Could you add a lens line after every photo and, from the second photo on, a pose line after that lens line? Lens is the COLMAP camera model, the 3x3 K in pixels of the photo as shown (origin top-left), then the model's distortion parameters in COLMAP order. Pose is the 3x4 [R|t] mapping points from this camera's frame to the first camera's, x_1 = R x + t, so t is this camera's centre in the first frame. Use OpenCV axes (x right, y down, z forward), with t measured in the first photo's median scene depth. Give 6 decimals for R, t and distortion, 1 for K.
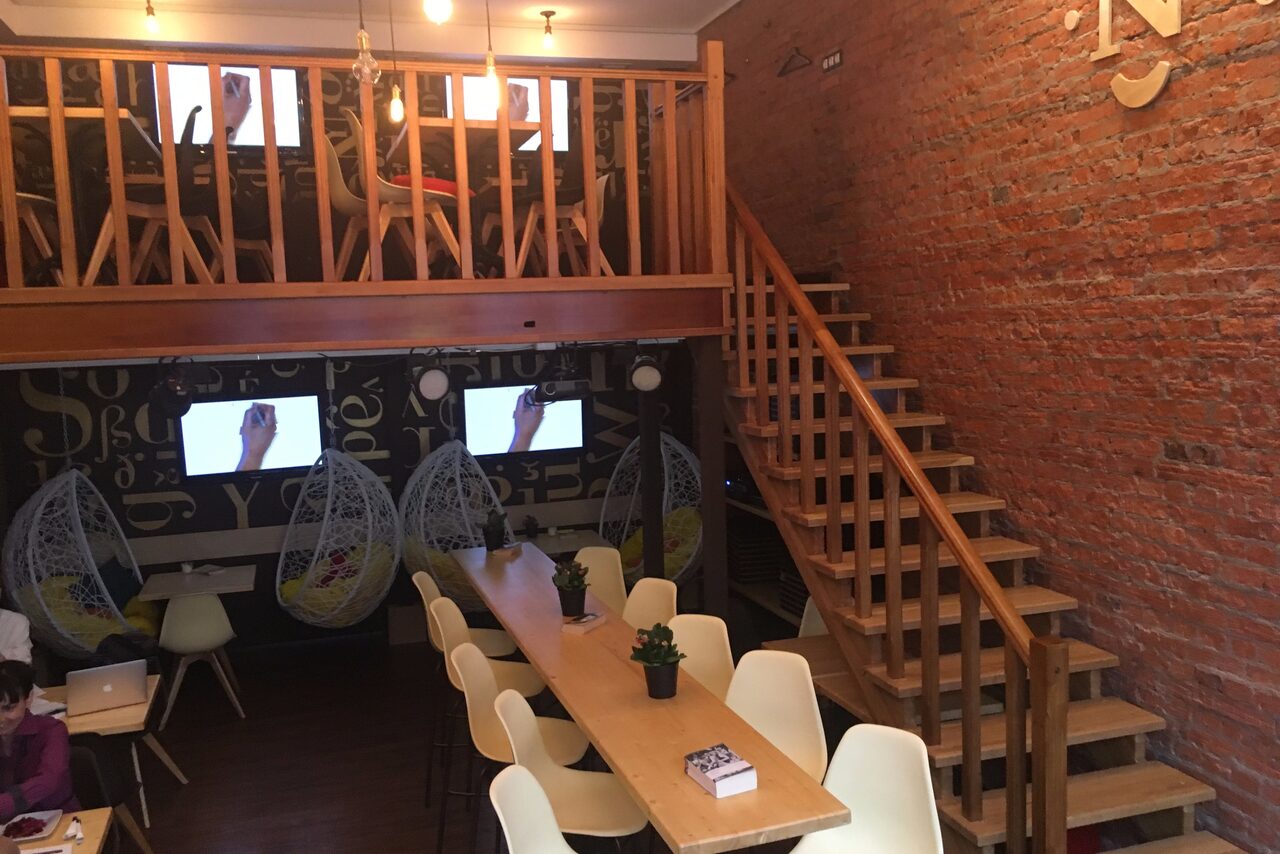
lens RADIAL K [[1085.4, 0, 632.2], [0, 1085.4, 426.8], [0, 0, 1]] dist [0.069758, -0.098883]
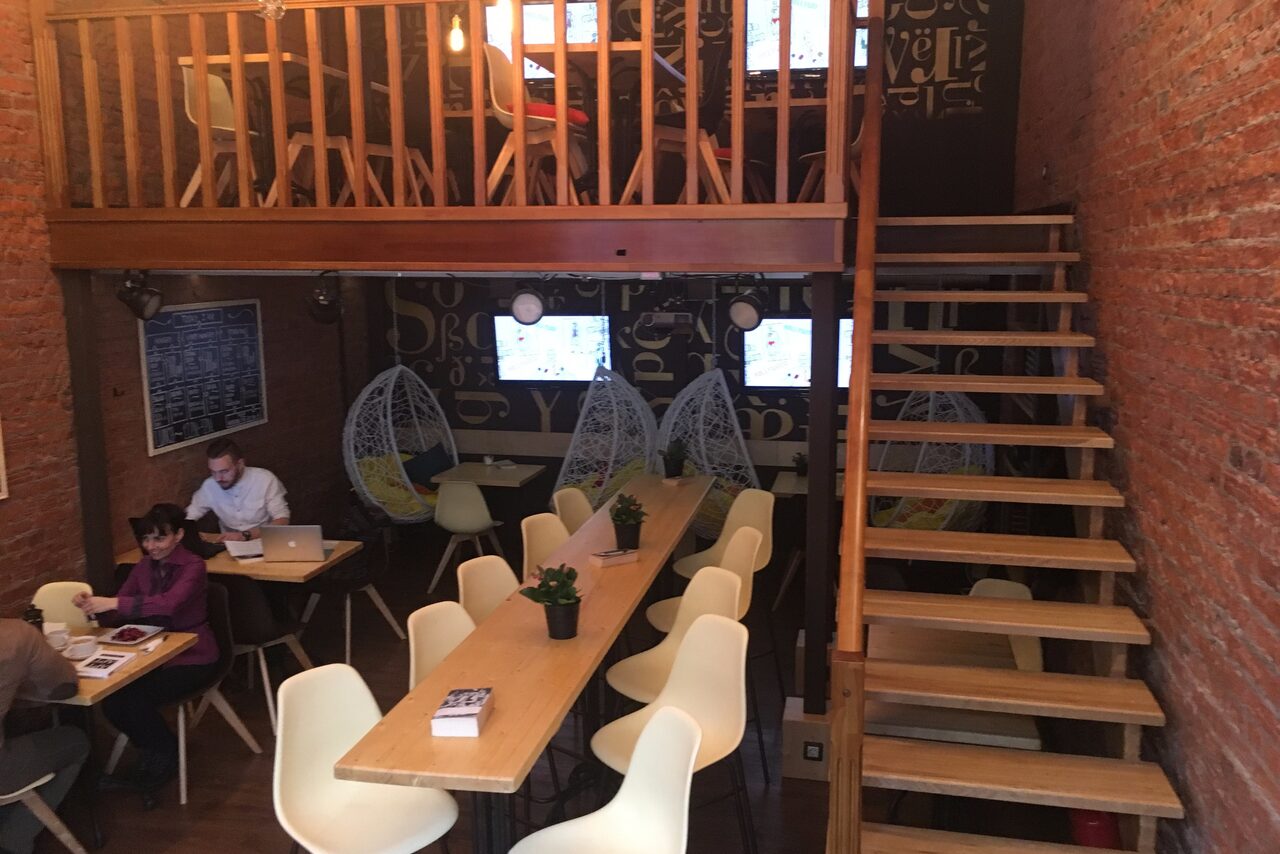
lens RADIAL K [[1085.4, 0, 632.2], [0, 1085.4, 426.8], [0, 0, 1]] dist [0.069758, -0.098883]
pose [[0.867937, 0.110712, -0.484178, 0.281967], [-0.078255, 0.993146, 0.086812, -0.016376], [0.490471, -0.037458, 0.870652, 0.096010]]
